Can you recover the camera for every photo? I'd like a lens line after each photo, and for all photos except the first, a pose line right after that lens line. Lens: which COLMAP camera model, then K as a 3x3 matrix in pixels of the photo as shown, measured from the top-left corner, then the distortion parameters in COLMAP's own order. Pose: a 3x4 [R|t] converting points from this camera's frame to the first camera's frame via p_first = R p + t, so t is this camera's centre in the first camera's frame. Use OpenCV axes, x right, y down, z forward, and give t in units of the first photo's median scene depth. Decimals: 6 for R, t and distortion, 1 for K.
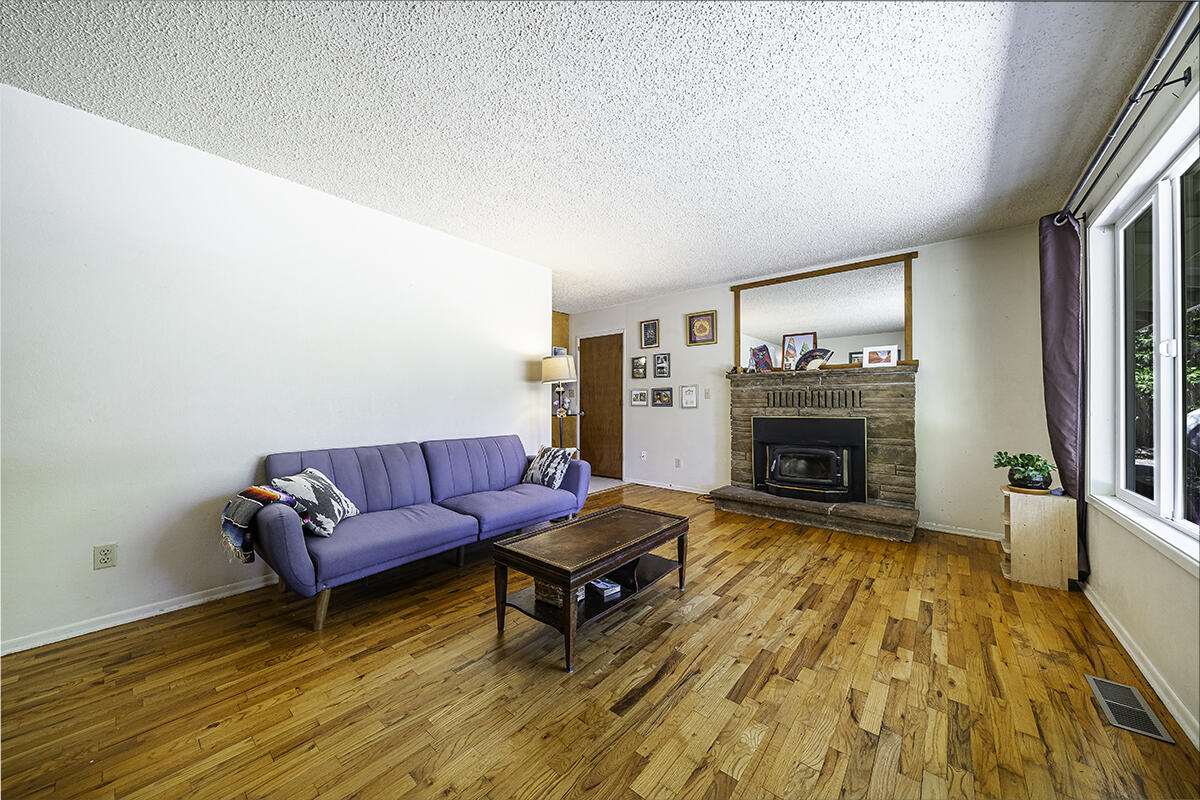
lens RADIAL K [[417.7, 0, 597.1], [0, 417.7, 400.7], [0, 0, 1]] dist [-0.001666, -0.000139]
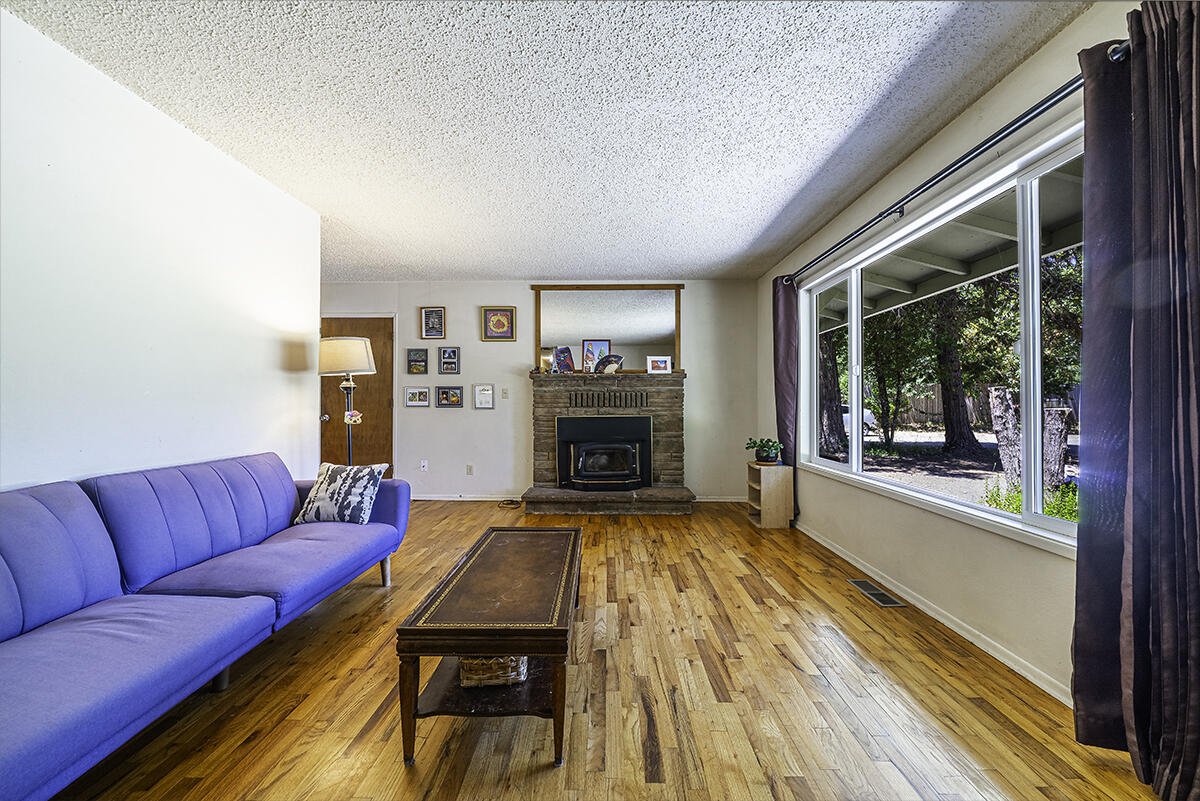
lens RADIAL K [[416.3, 0, 604.1], [0, 416.3, 400.0], [0, 0, 1]] dist [-0.001860, -0.000280]
pose [[0.766542, 0.004693, 0.642178, -0.233874], [-0.003141, 0.999989, -0.003559, 0.001160], [-0.642187, 0.000711, 0.766548, 0.184002]]
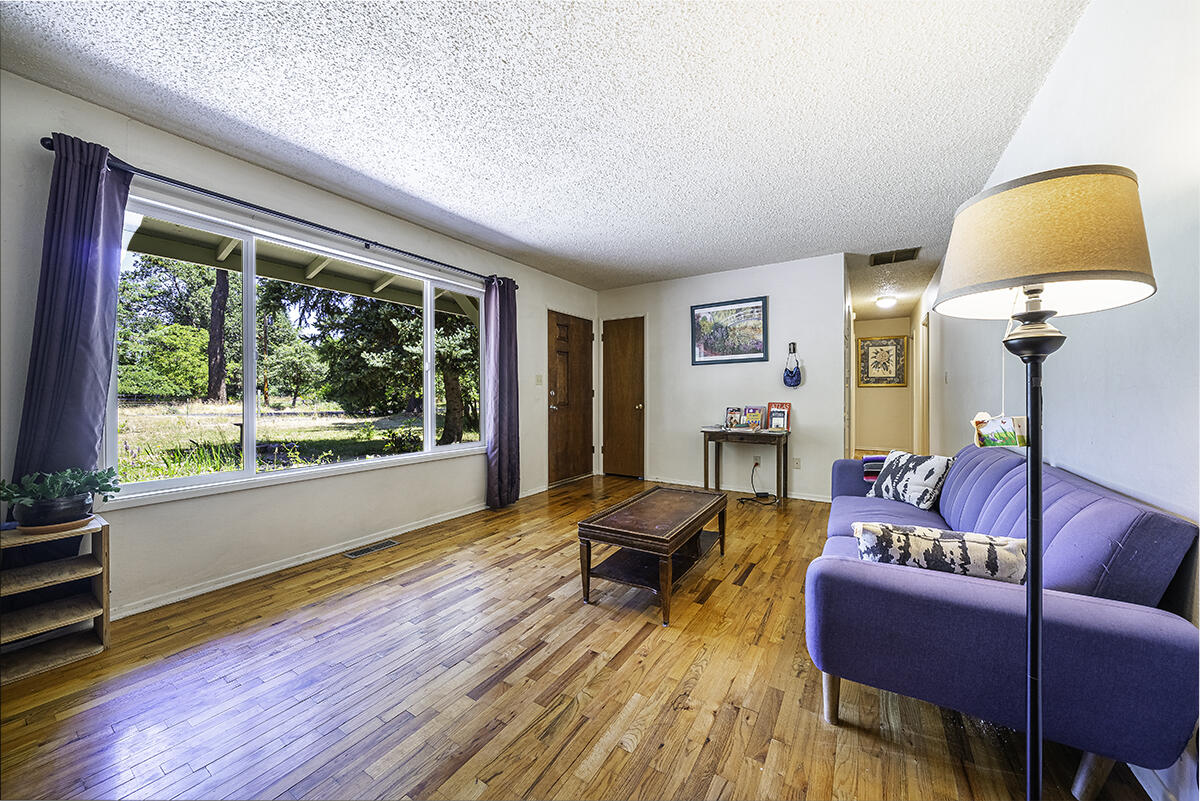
lens RADIAL K [[416.3, 0, 604.1], [0, 416.3, 400.0], [0, 0, 1]] dist [-0.001860, -0.000280]
pose [[-0.988968, 0.006179, -0.148001, 0.204245], [0.005706, 0.999977, 0.003615, 0.014399], [0.148020, 0.002730, -0.988981, 1.304290]]
